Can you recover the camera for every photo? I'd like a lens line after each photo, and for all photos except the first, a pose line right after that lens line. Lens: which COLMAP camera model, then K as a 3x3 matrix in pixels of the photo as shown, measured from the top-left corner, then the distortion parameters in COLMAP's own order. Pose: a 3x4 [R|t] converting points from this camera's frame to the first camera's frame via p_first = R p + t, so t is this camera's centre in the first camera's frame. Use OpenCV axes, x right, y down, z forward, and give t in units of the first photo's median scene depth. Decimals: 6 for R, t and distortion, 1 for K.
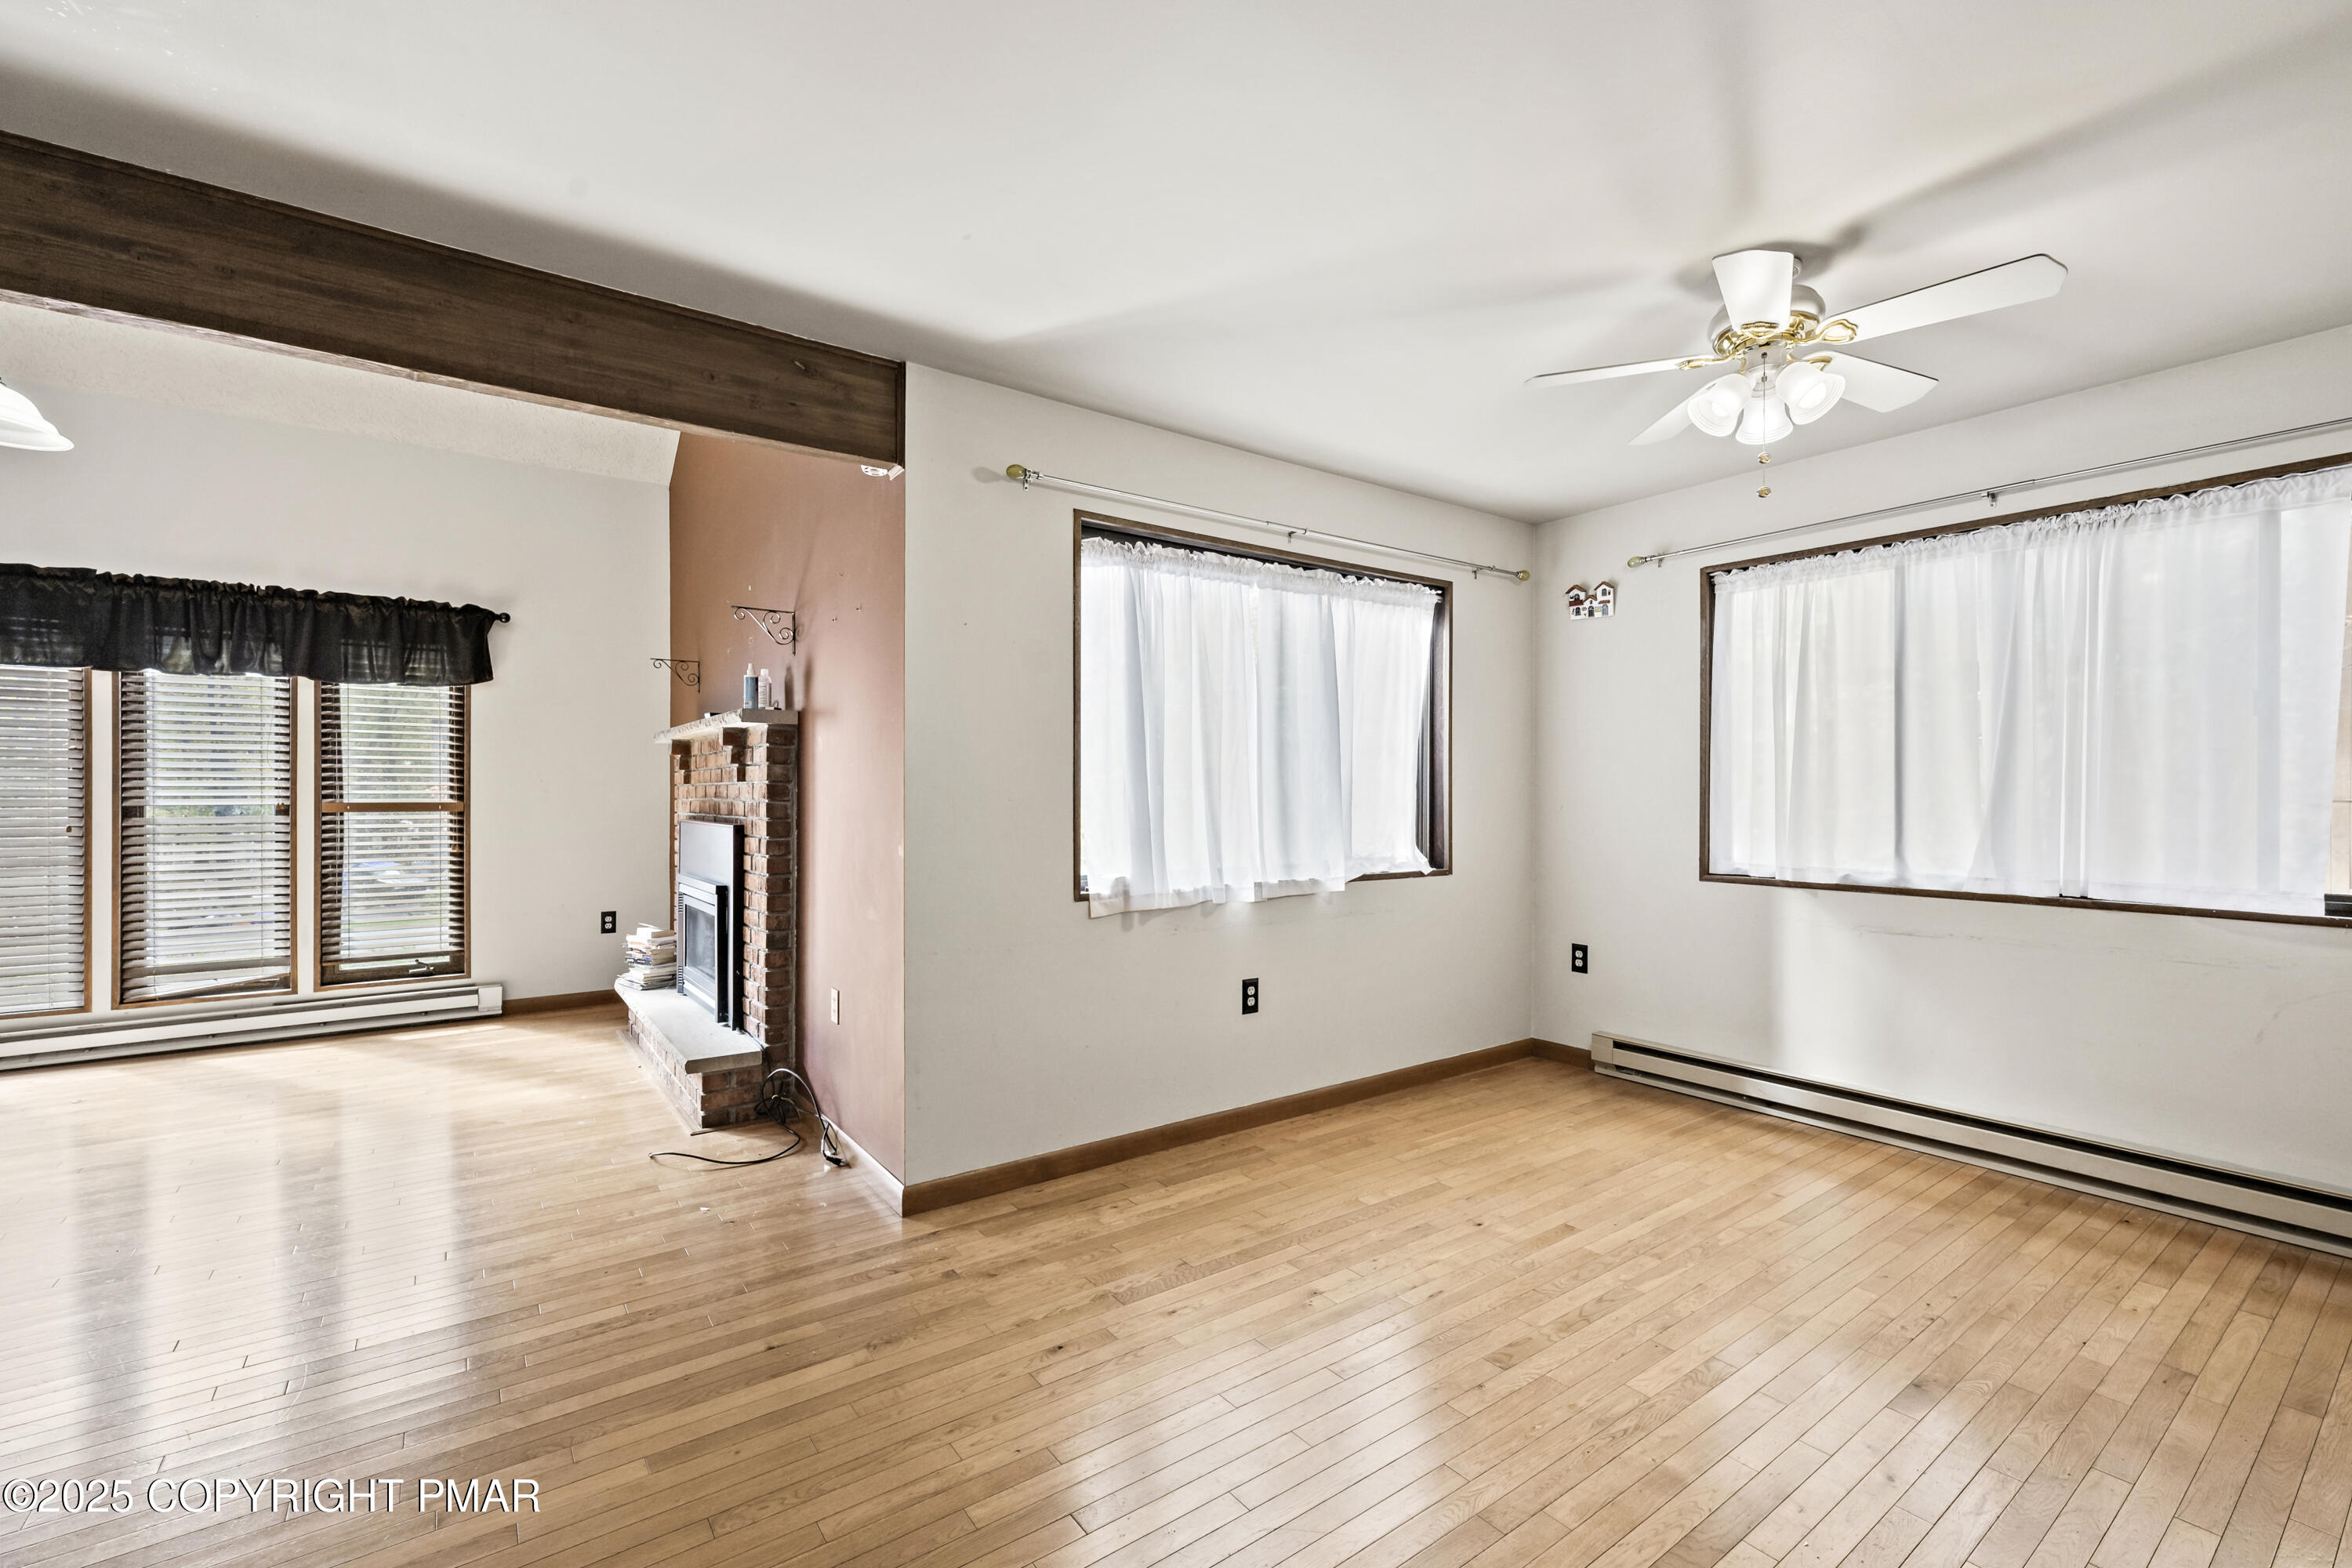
lens RADIAL K [[1008.8, 0, 1147.6], [0, 1008.8, 790.9], [0, 0, 1]] dist [0.002941, -0.000074]
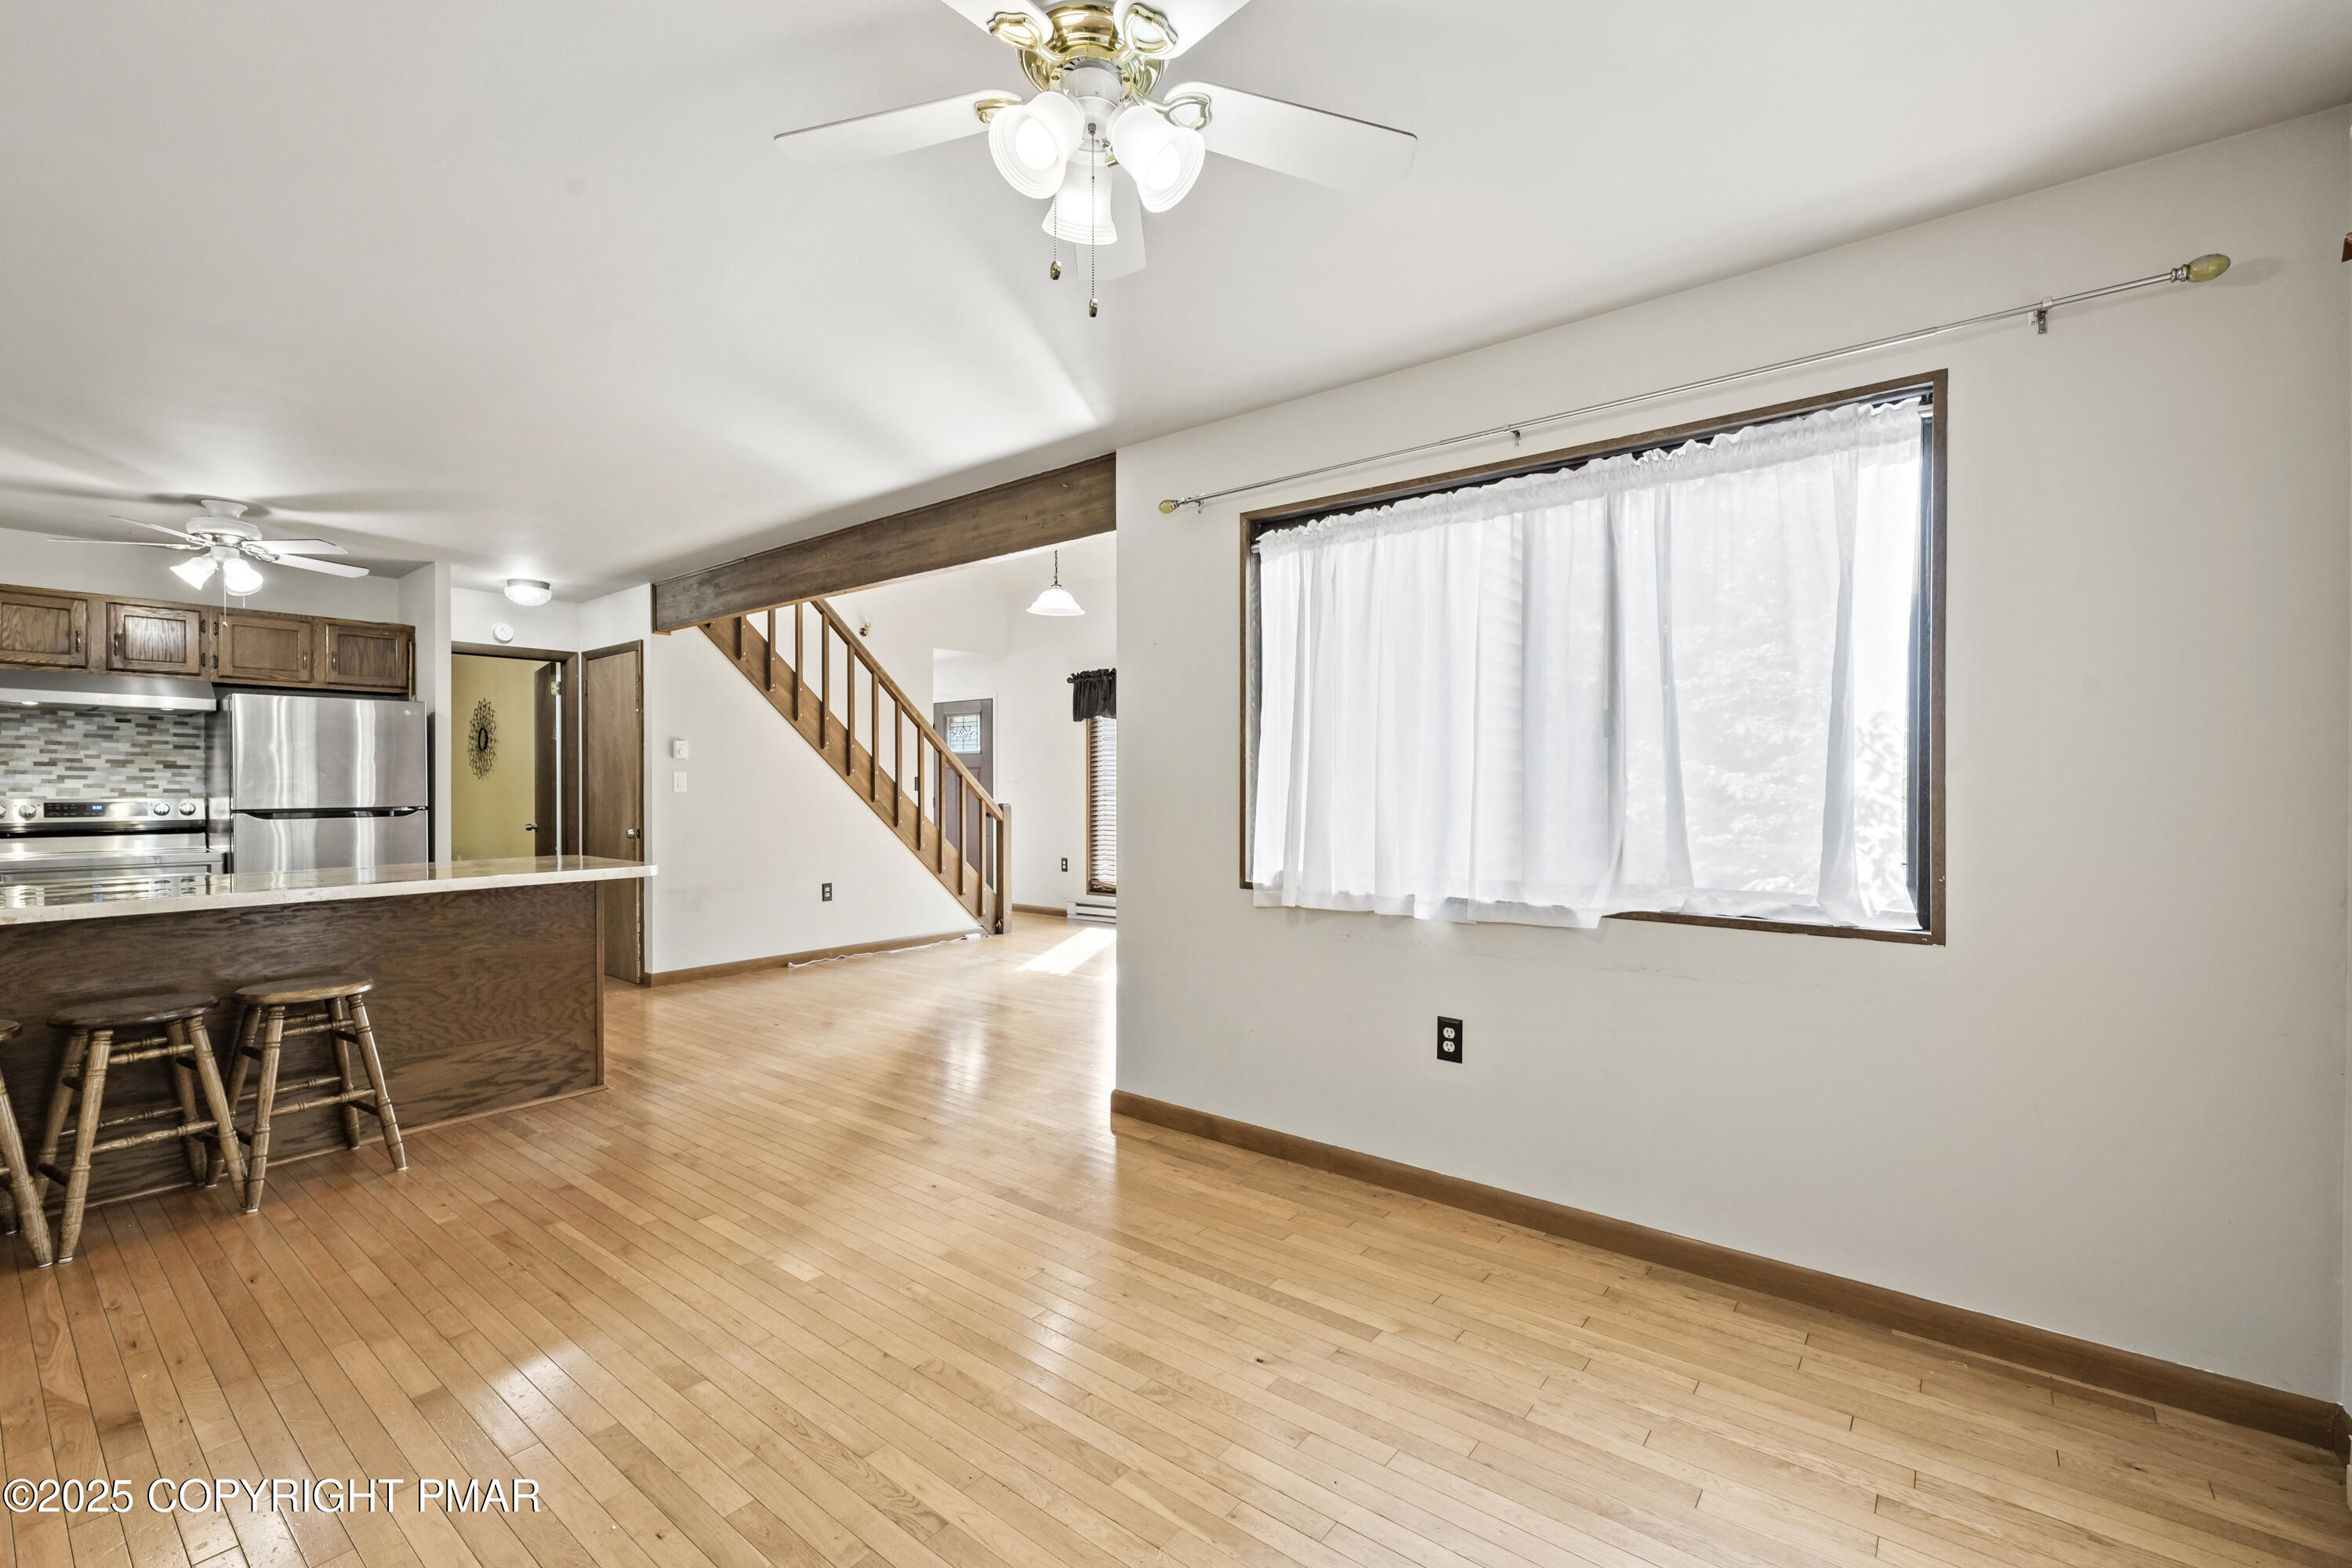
lens RADIAL K [[1008.8, 0, 1175.8], [0, 1008.8, 776.2], [0, 0, 1]] dist [0.002941, -0.000074]
pose [[0.268343, -0.005353, -0.963309, 0.760362], [0.003568, 0.999983, -0.004562, -0.001520], [0.963317, -0.002213, 0.268358, 0.541103]]
